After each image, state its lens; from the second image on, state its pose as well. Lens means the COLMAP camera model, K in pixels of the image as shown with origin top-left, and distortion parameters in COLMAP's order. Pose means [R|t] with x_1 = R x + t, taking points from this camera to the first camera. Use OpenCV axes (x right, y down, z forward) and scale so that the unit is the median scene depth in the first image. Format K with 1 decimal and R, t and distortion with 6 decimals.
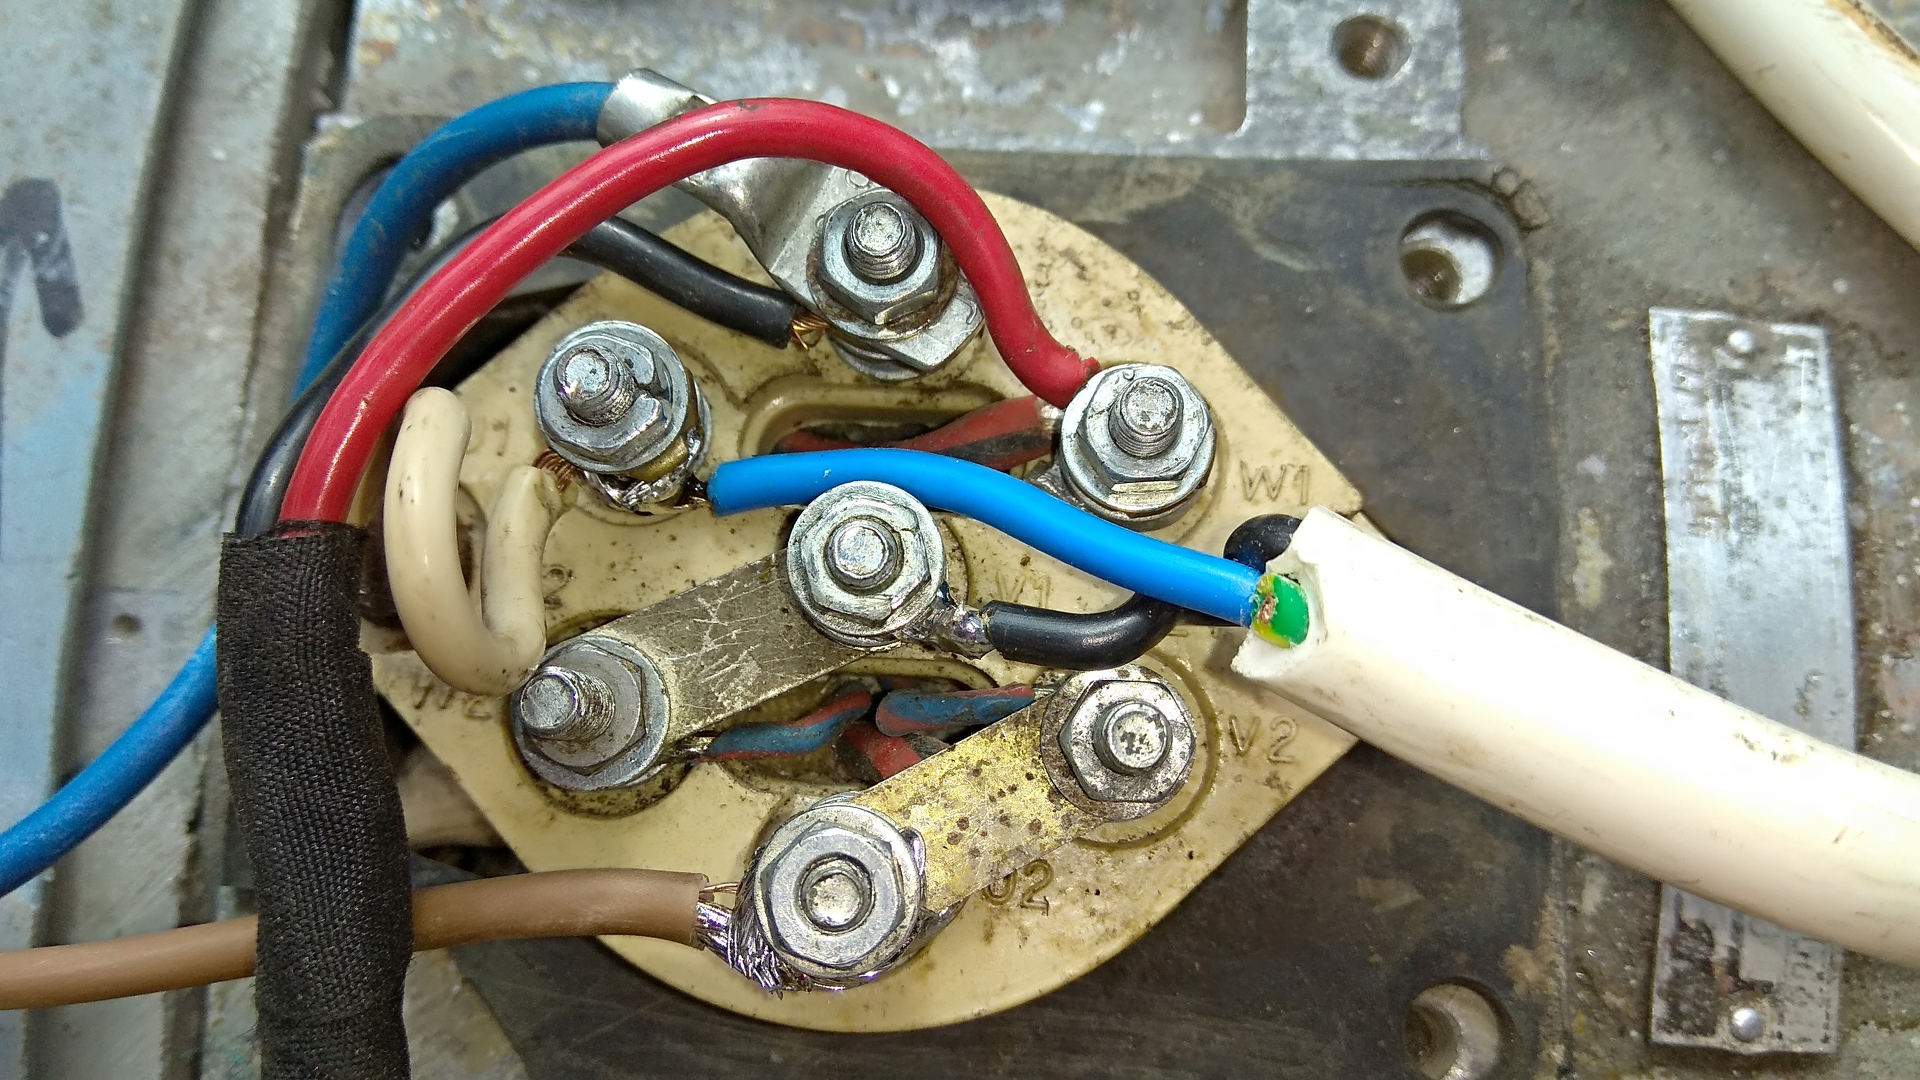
lens RADIAL K [[1500.2, 0, 960.0], [0, 1500.2, 540.0], [0, 0, 1]] dist [0.172026, -0.263616]
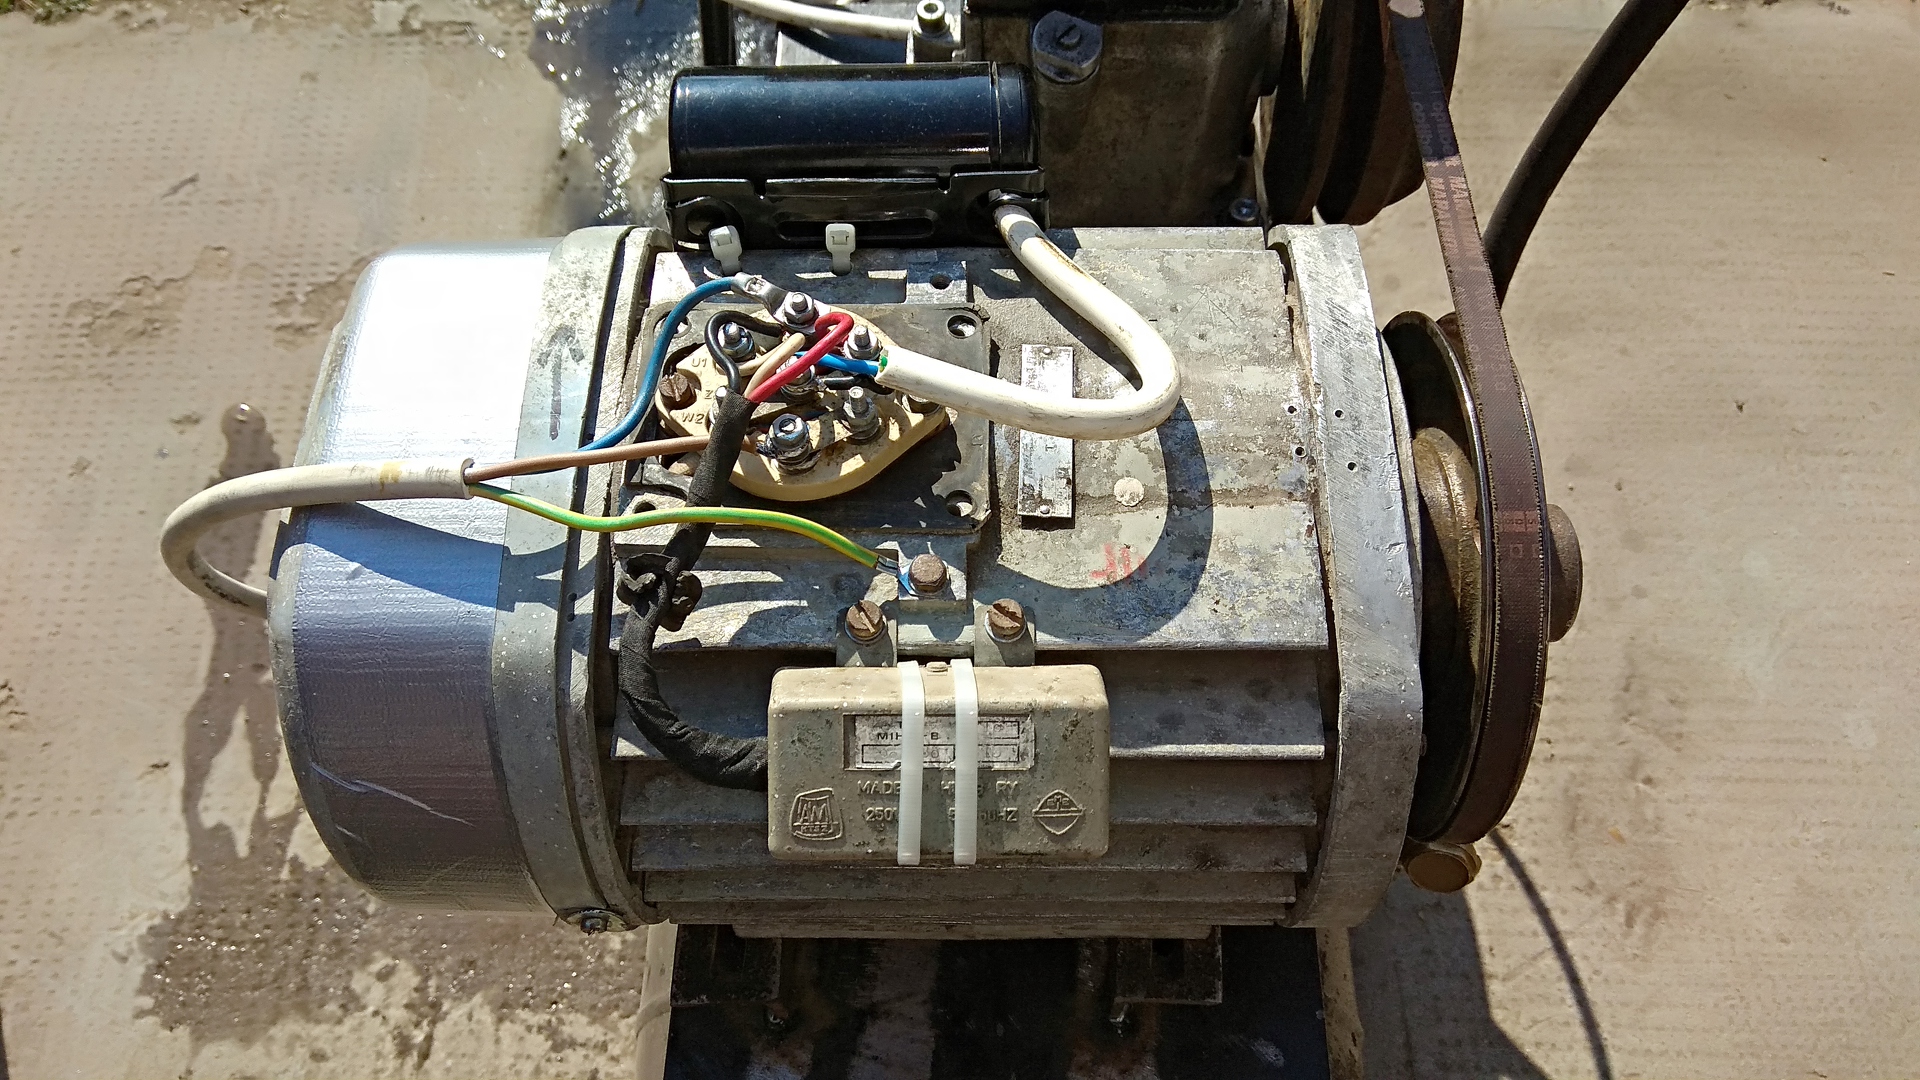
lens RADIAL K [[1500.2, 0, 960.0], [0, 1500.2, 540.0], [0, 0, 1]] dist [0.172026, -0.263616]
pose [[0.999001, -0.038131, 0.023309, 0.207528], [0.043416, 0.951740, -0.303819, 1.375926], [-0.010599, 0.304527, 0.952445, -2.253911]]
